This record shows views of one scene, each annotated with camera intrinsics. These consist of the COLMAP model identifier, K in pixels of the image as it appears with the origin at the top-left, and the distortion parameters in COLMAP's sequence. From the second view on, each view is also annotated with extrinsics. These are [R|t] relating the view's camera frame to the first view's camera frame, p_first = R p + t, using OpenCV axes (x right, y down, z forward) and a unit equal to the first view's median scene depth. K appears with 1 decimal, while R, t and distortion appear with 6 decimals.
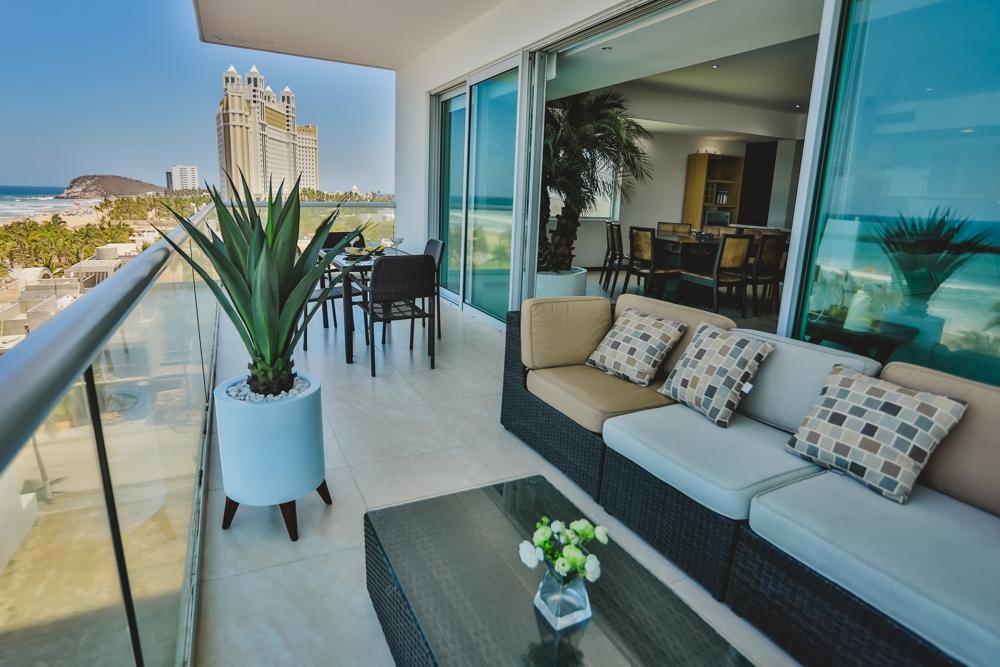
lens RADIAL K [[534.4, 0, 500.0], [0, 534.4, 333.5], [0, 0, 1]] dist [-0.035326, 0.001225]
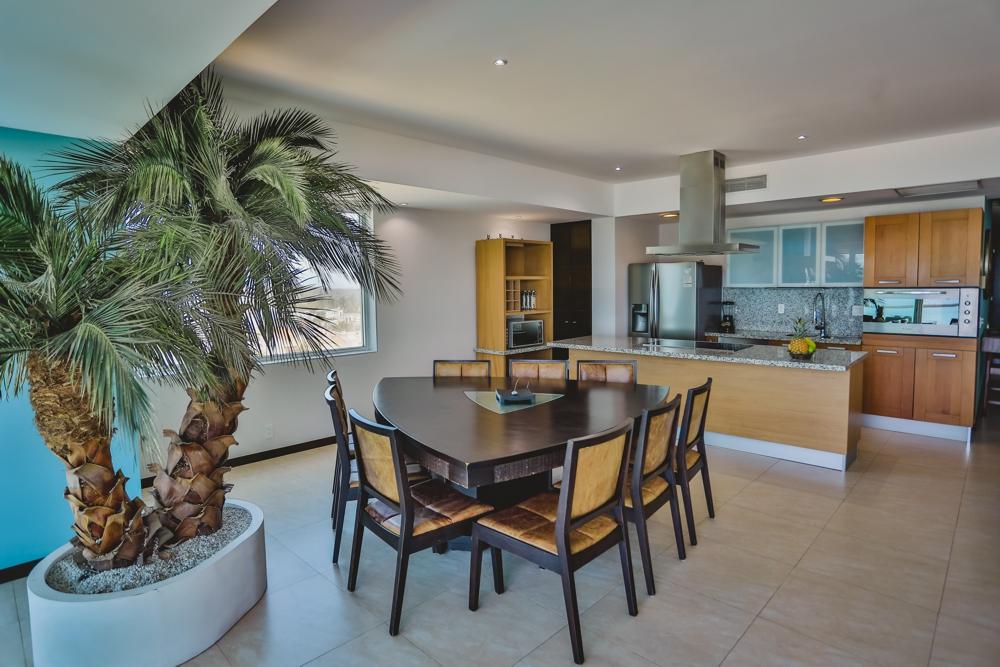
lens RADIAL K [[548.5, 0, 500.6], [0, 548.5, 327.9], [0, 0, 1]] dist [-0.003035, -0.000745]
pose [[0.937324, -0.066566, 0.342041, 0.144874], [0.123635, 0.981253, -0.147839, -0.126064], [-0.325788, 0.180861, 0.927982, 0.375143]]
